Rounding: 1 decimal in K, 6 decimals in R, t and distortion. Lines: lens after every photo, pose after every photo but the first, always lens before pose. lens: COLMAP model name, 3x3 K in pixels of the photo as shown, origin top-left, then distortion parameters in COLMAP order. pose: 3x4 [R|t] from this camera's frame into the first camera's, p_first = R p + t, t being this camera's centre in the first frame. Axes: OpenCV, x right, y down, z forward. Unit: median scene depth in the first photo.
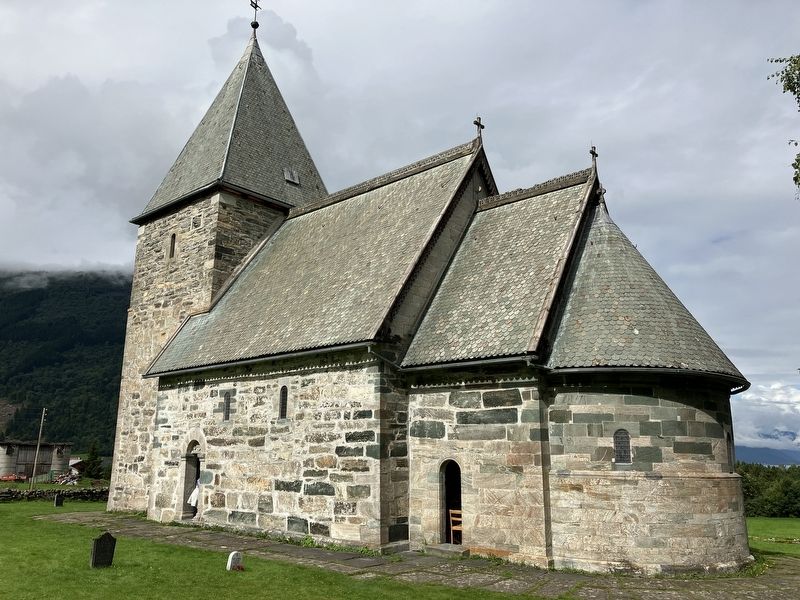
lens RADIAL K [[645.7, 0, 400.0], [0, 645.7, 300.0], [0, 0, 1]] dist [0.033811, 0.011745]
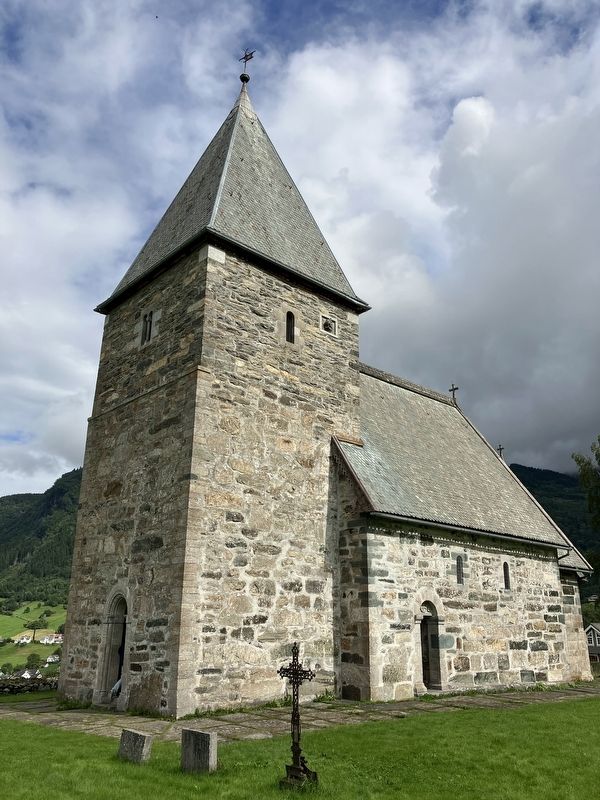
lens RADIAL K [[645.7, 0, 300.0], [0, 645.7, 400.0], [0, 0, 1]] dist [0.033811, 0.011745]
pose [[0.095605, 0.322863, 0.941605, -1.394670], [-0.241044, 0.925294, -0.292796, 0.285726], [-0.965794, -0.198976, 0.166287, 1.159347]]
